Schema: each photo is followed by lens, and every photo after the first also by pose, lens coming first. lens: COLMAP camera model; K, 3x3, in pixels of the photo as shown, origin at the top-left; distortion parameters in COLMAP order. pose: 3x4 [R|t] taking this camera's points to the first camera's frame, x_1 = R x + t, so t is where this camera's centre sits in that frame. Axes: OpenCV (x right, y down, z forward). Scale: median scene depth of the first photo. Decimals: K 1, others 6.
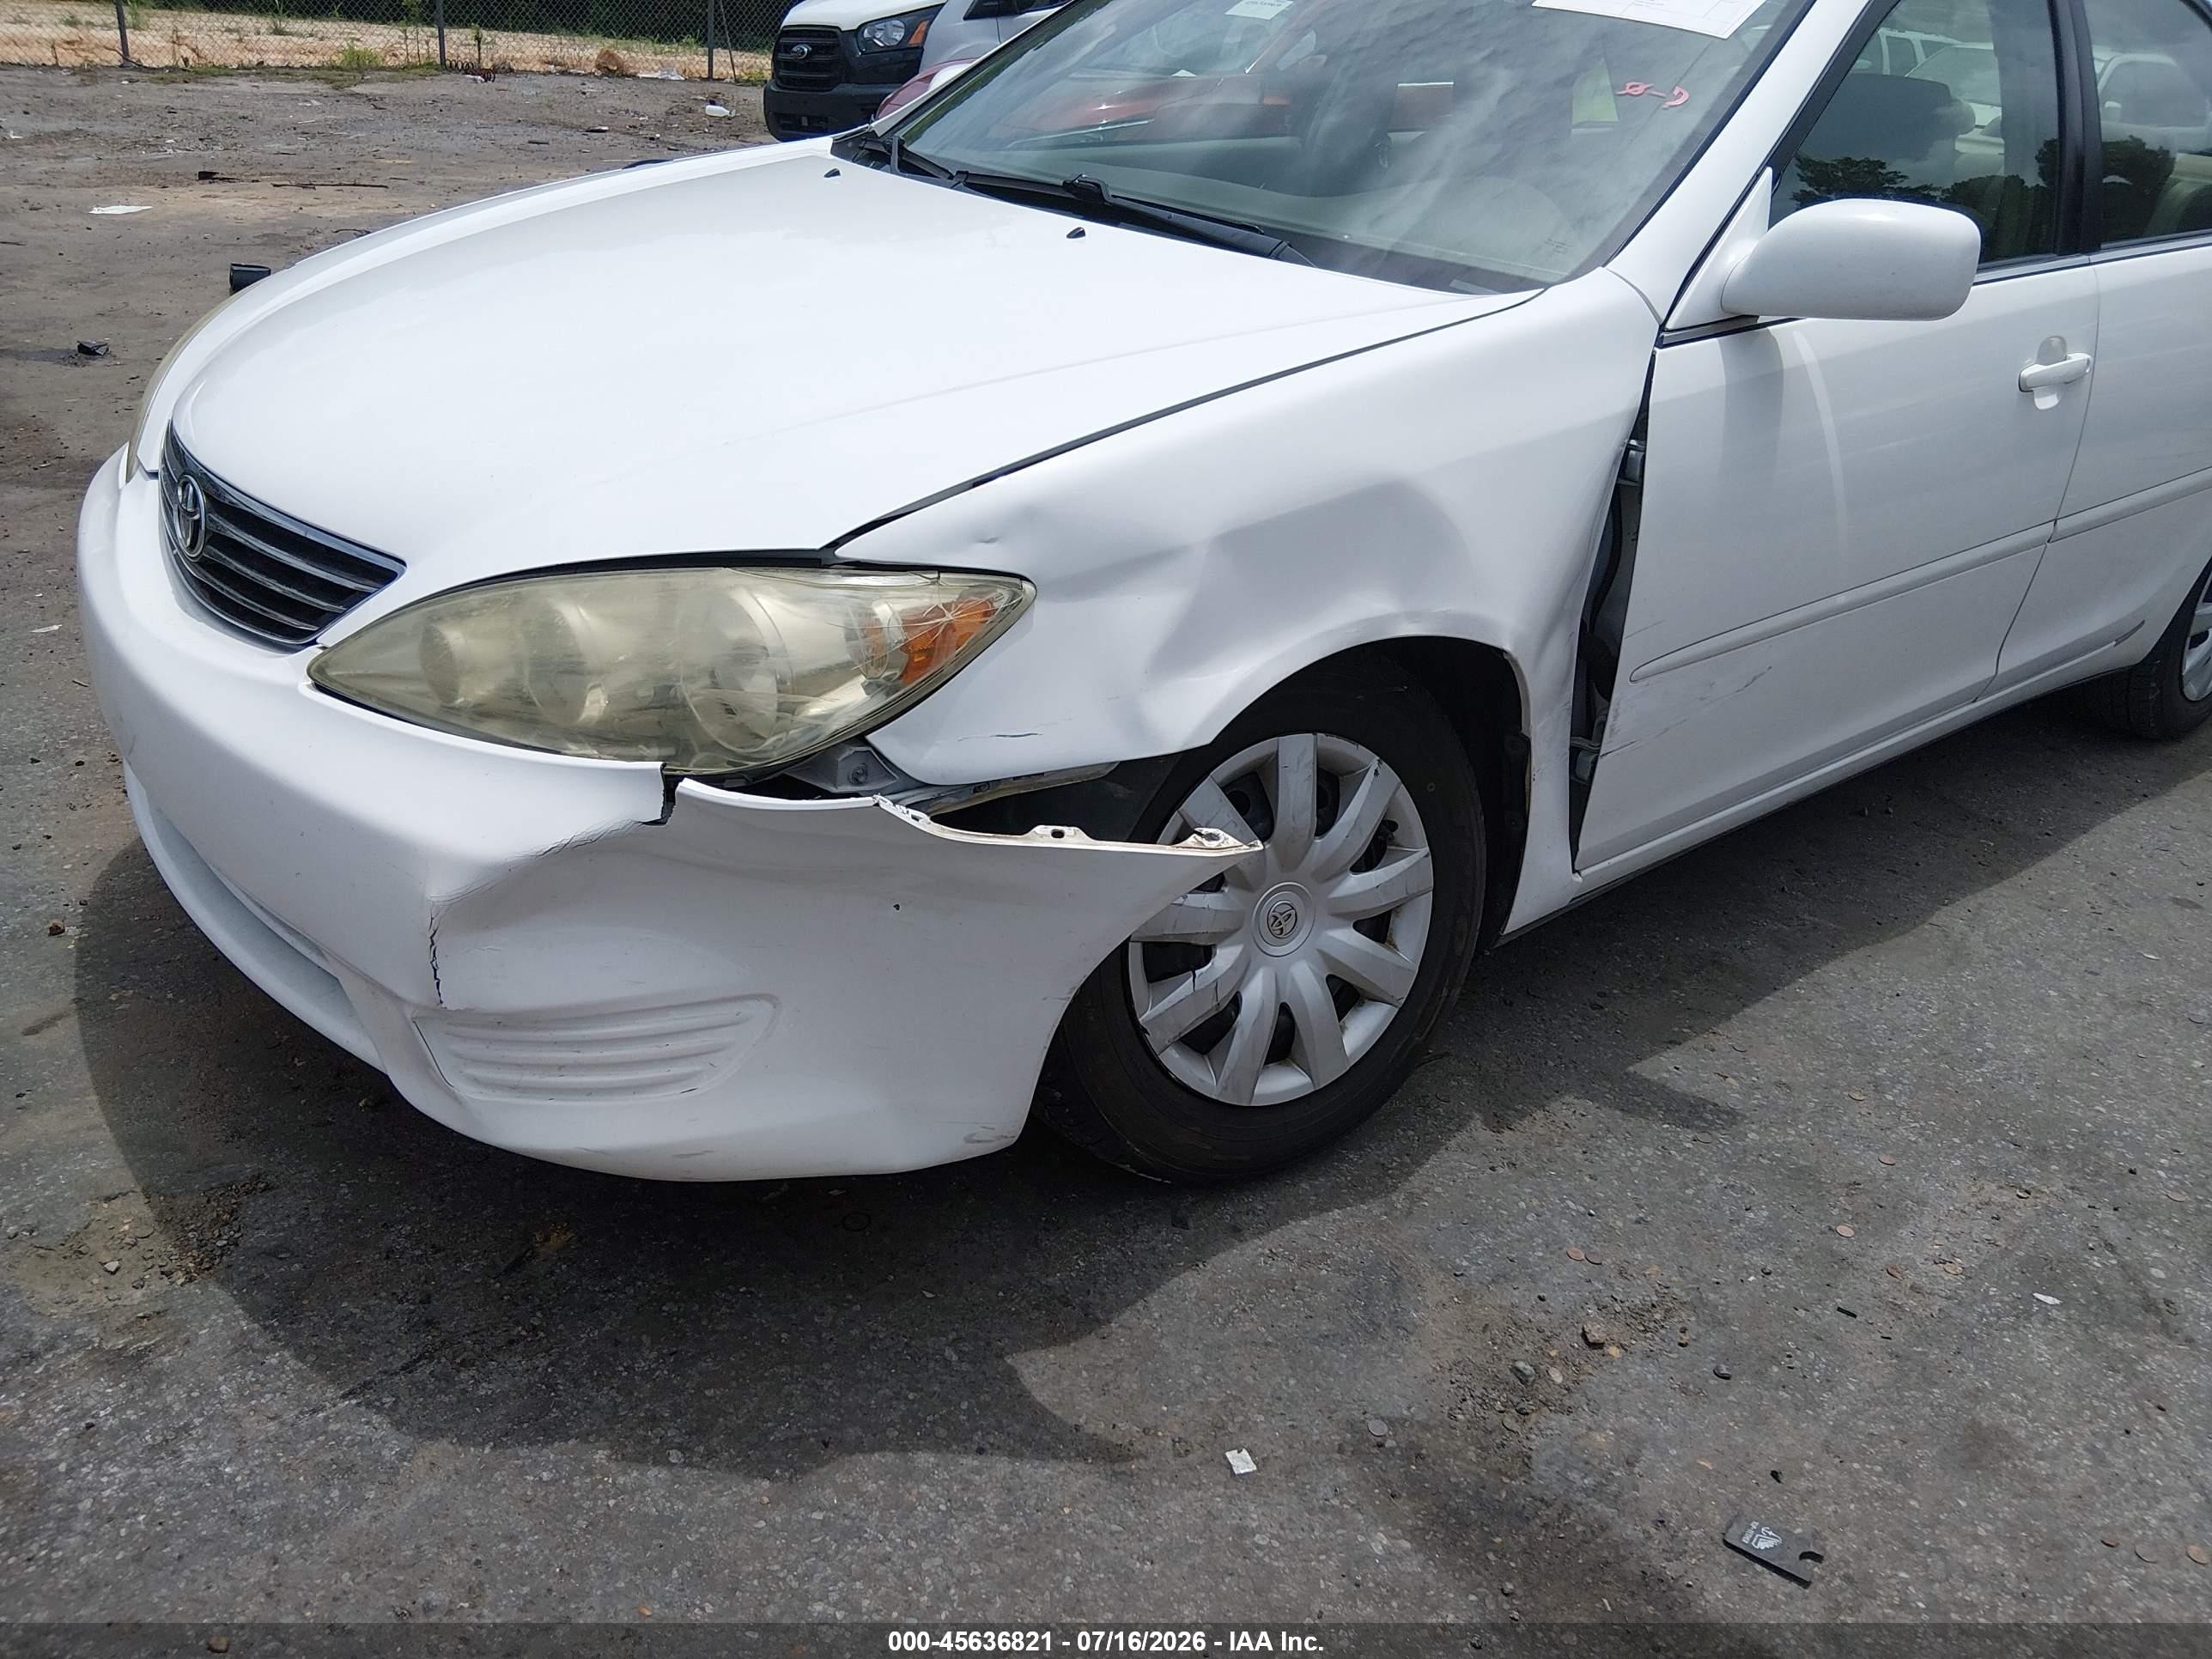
lens RADIAL K [[1693.1, 0, 1108.3], [0, 1693.1, 834.5], [0, 0, 1]] dist [0.057156, -0.101898]
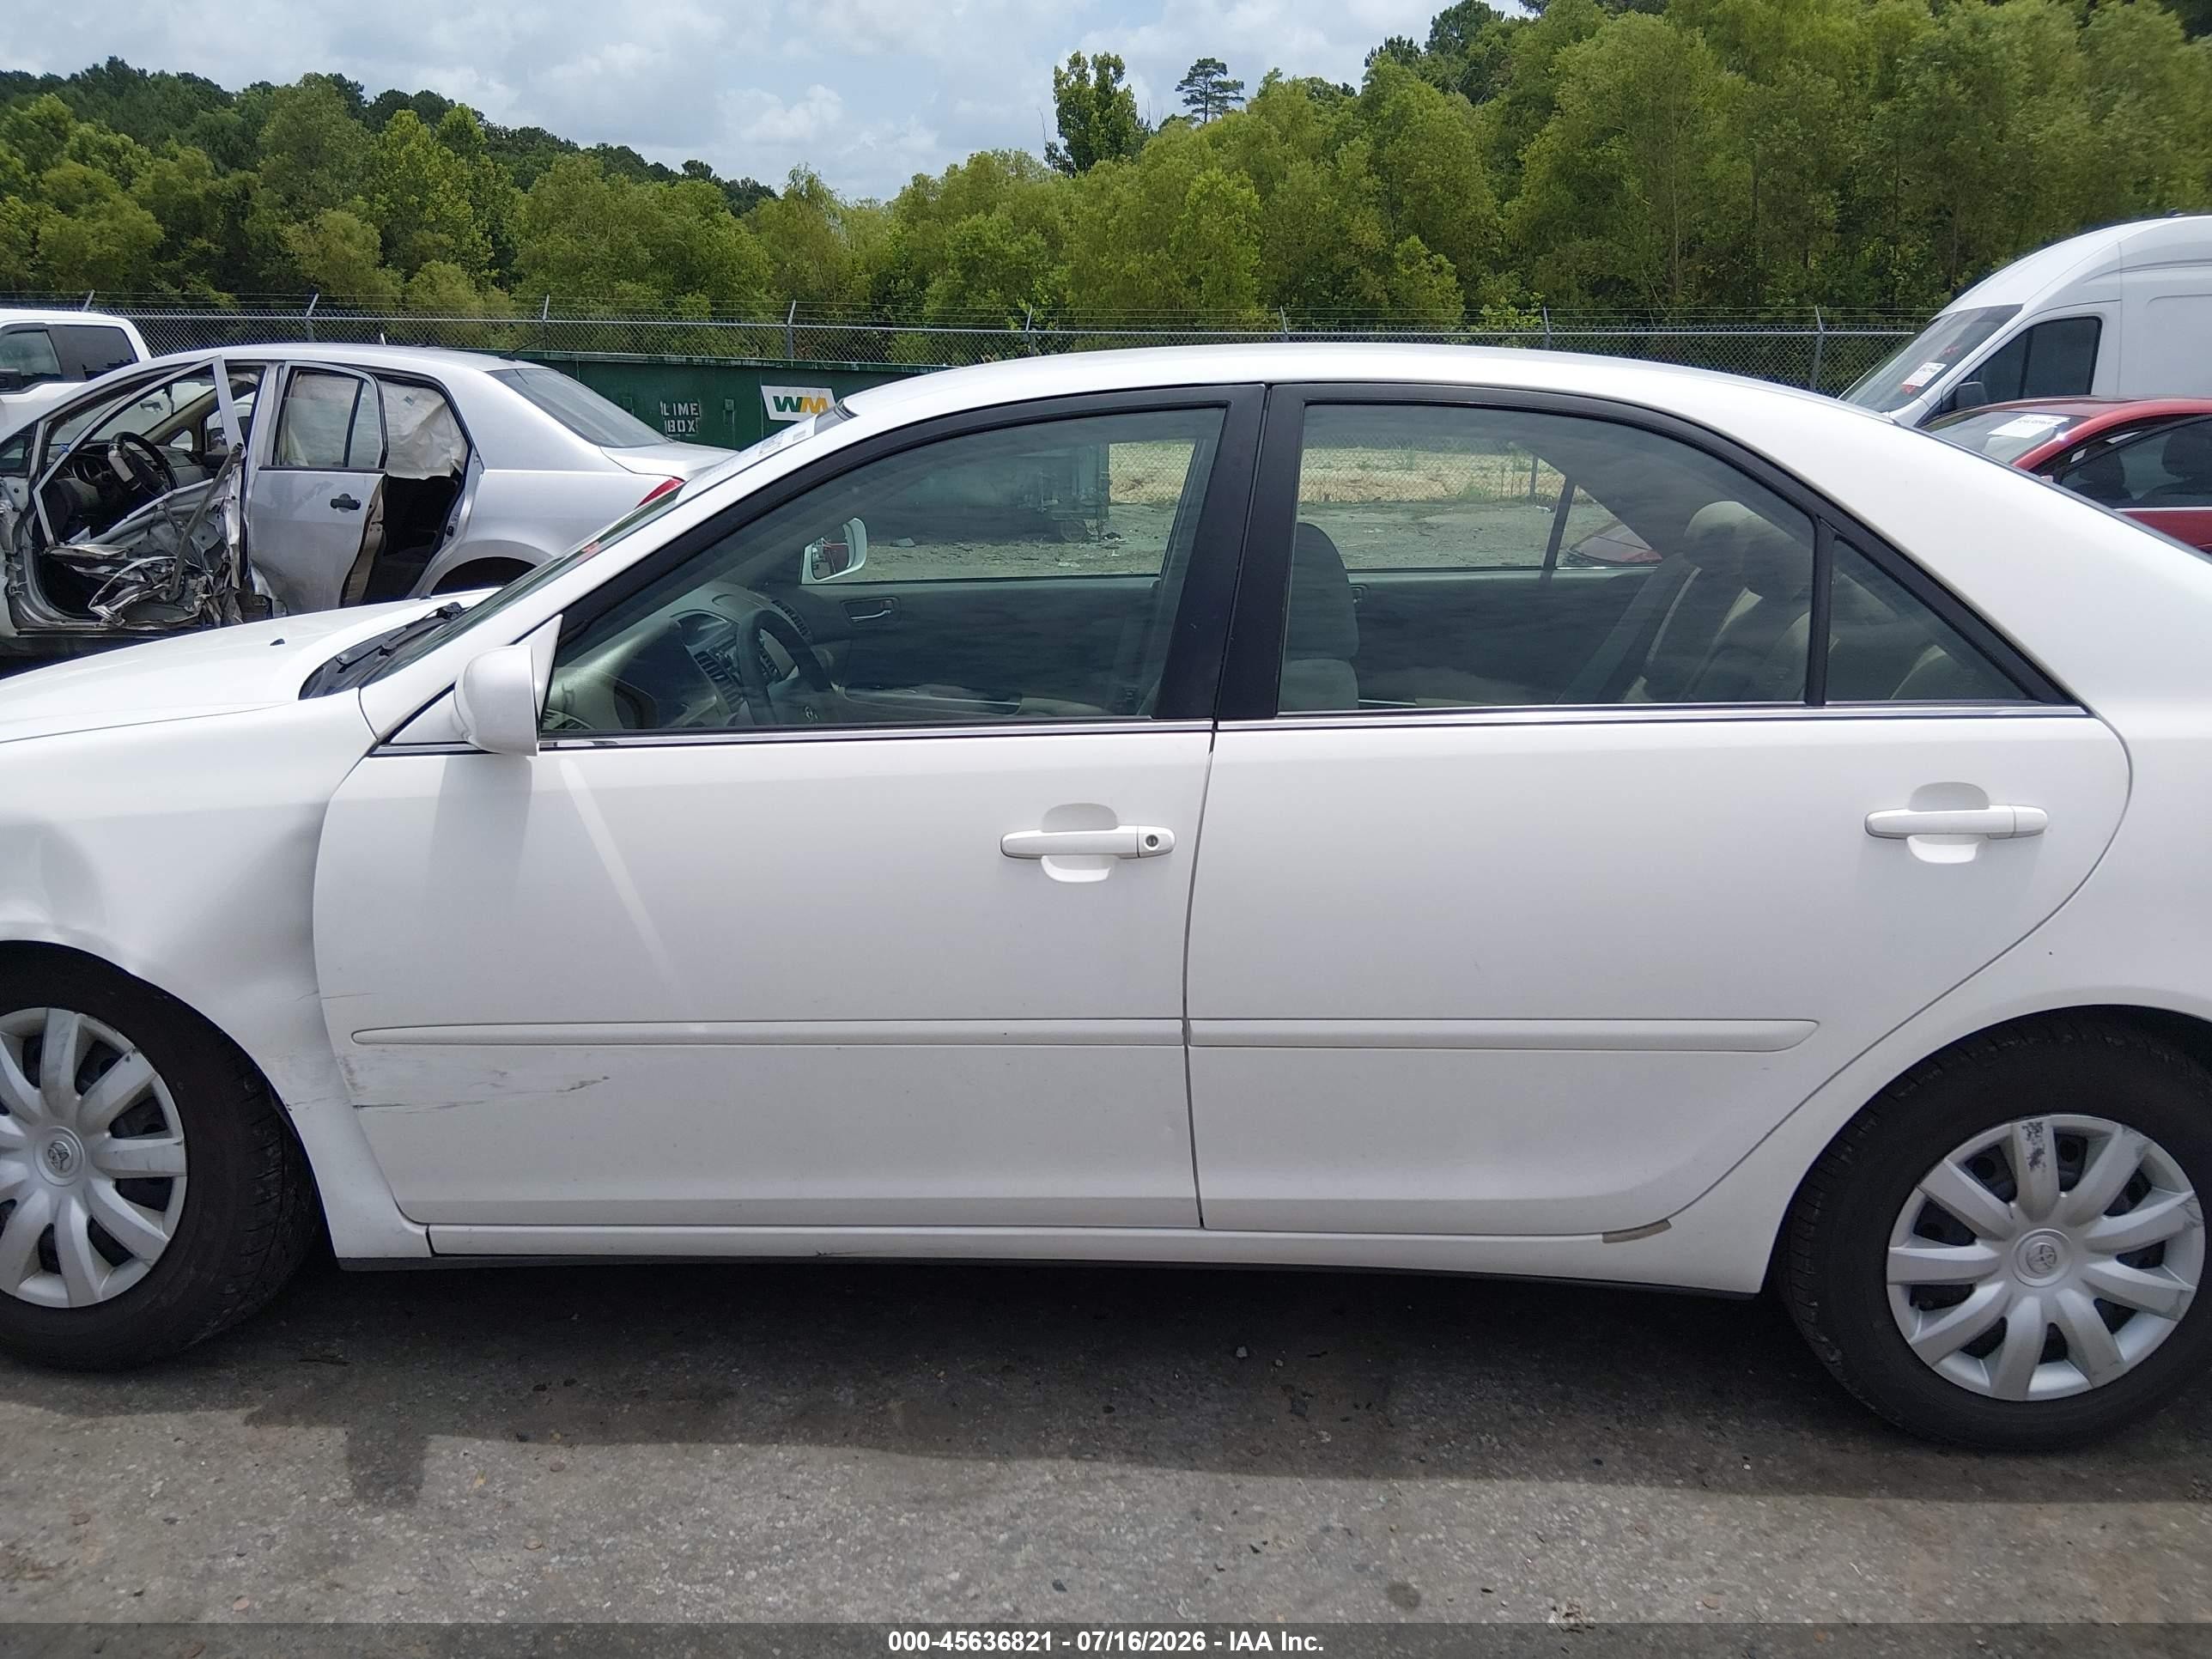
lens RADIAL K [[1693.1, 0, 1129.7], [0, 1693.1, 860.2], [0, 0, 1]] dist [0.057156, -0.101898]
pose [[0.748372, 0.122398, -0.651888, 1.538569], [-0.255833, 0.960042, -0.113442, -0.228519], [0.611955, 0.251671, 0.749782, 0.490977]]
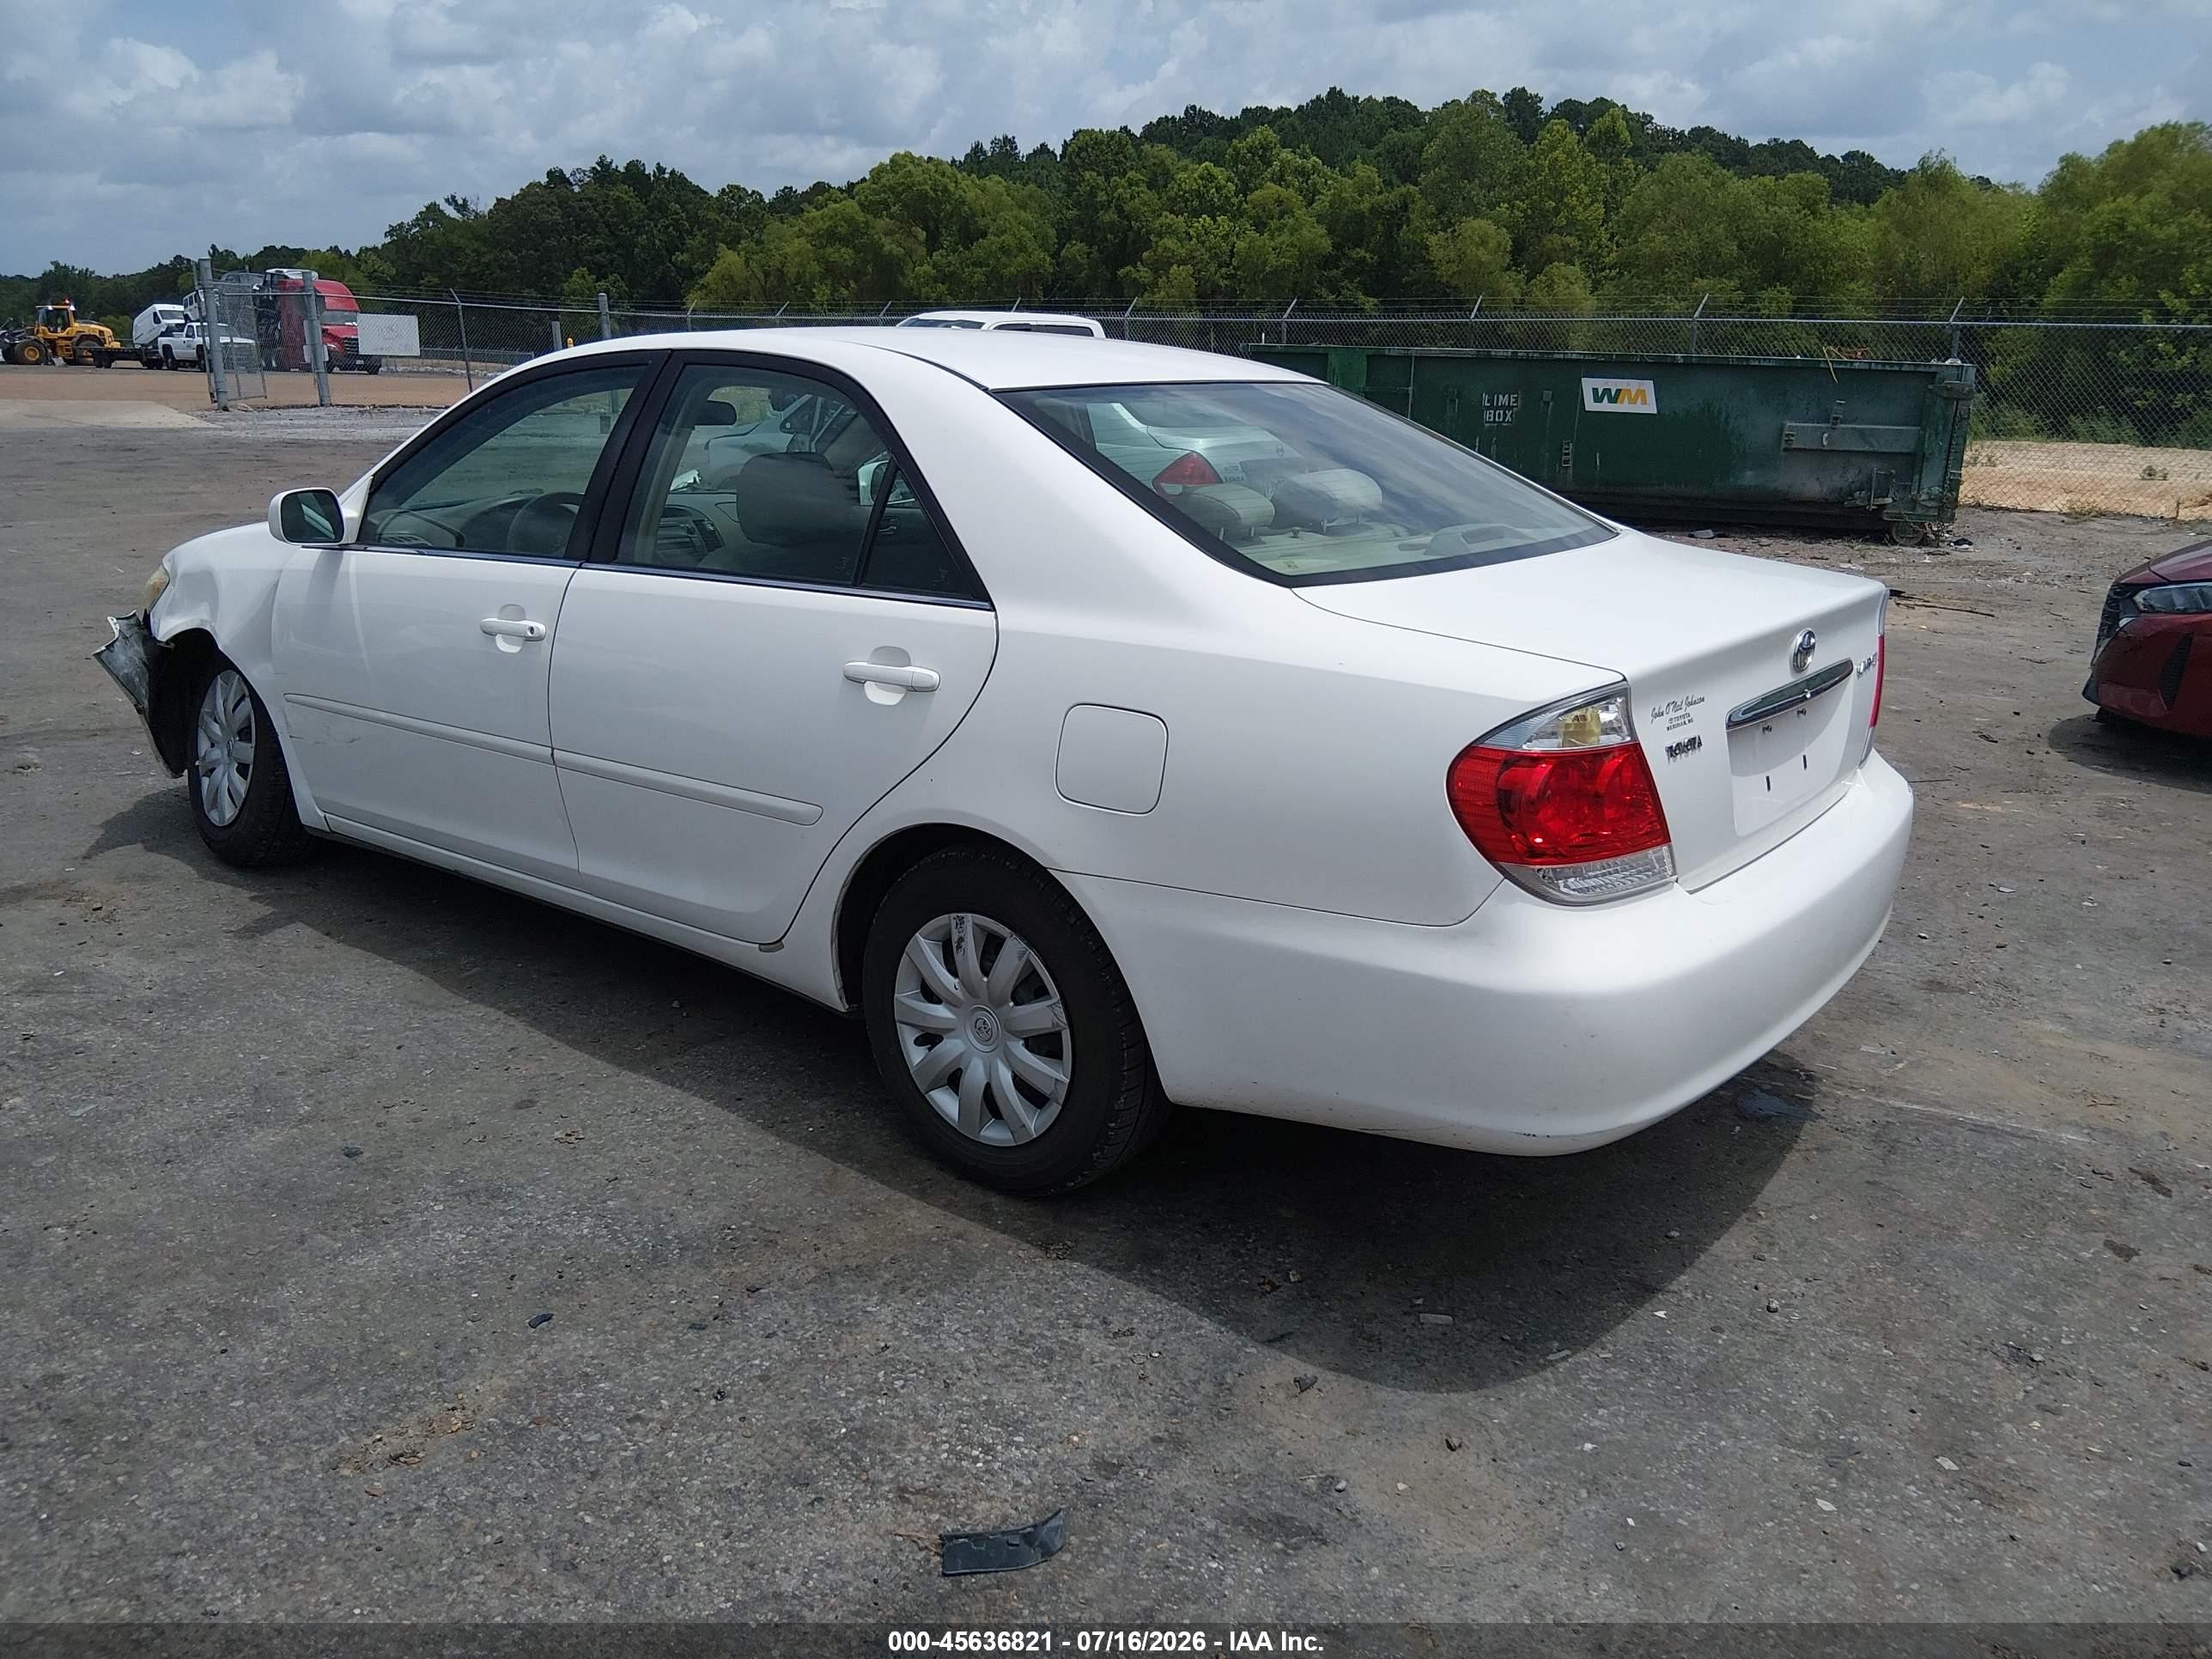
lens RADIAL K [[1693.1, 0, 1114.3], [0, 1693.1, 858.0], [0, 0, 1]] dist [0.057156, -0.101898]
pose [[0.207769, 0.213372, -0.954623, 2.816349], [-0.434878, 0.894318, 0.105244, -0.637932], [0.876193, 0.393278, 0.278602, 1.515868]]
